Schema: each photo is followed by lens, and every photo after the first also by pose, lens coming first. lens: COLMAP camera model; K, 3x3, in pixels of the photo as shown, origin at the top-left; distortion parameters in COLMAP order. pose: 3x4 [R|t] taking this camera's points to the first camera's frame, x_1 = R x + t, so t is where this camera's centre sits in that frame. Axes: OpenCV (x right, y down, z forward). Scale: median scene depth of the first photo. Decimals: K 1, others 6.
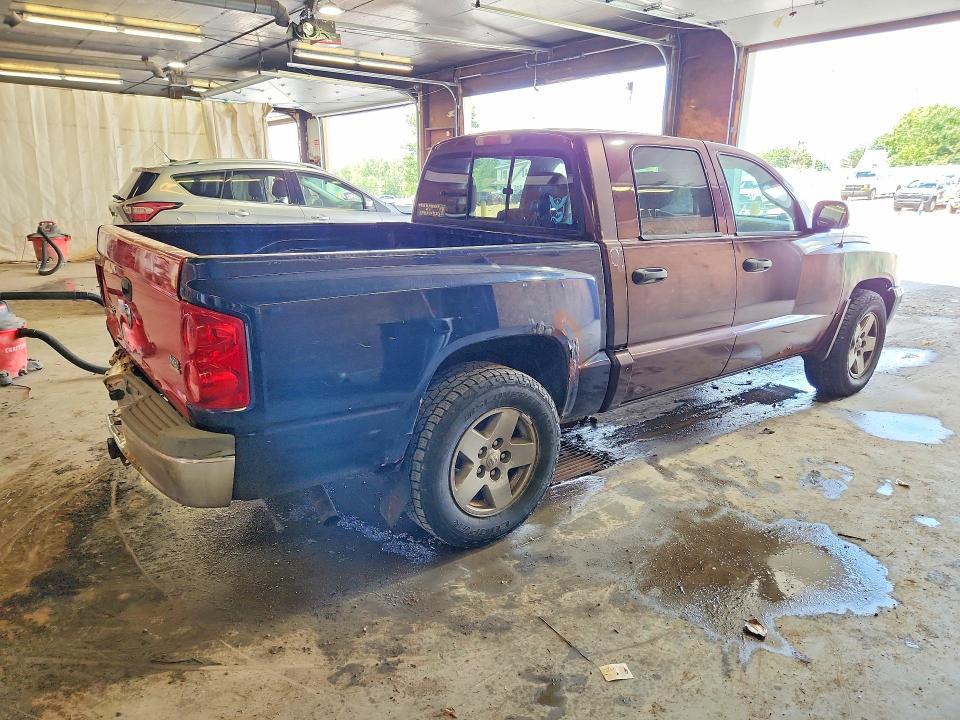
lens RADIAL K [[712.1, 0, 478.0], [0, 712.1, 353.9], [0, 0, 1]] dist [0.002638, -0.000584]
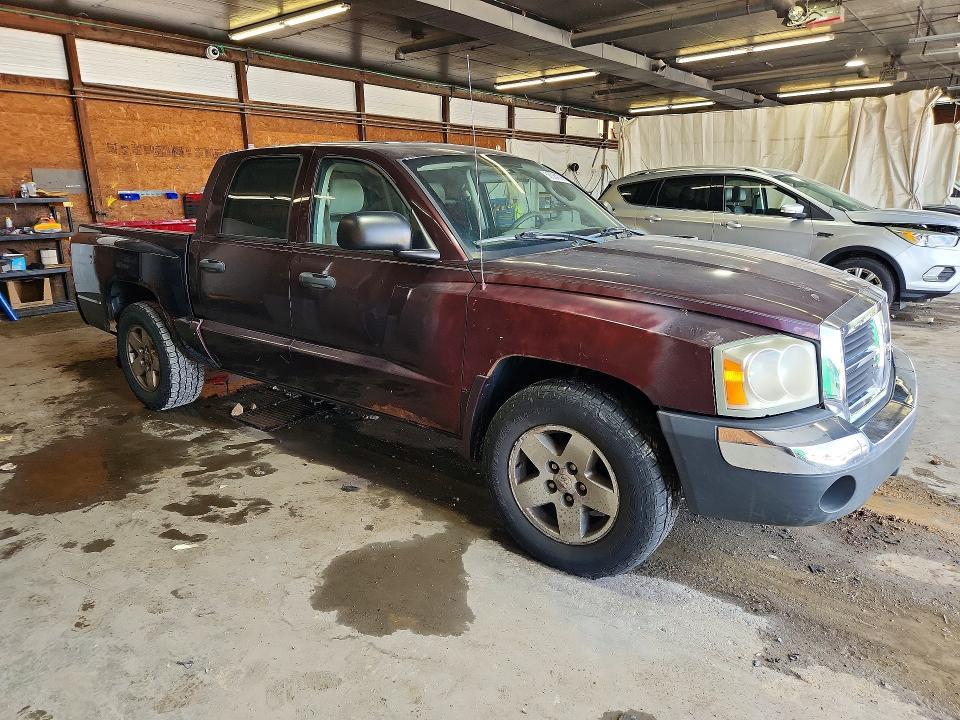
lens RADIAL K [[663.1, 0, 478.9], [0, 663.1, 369.2], [0, 0, 1]] dist [0.009198, 0.002616]
pose [[0.180837, 0.241116, -0.953499, 0.793075], [-0.208042, 0.956923, 0.202526, -0.150219], [0.961258, 0.161744, 0.223210, 0.656478]]
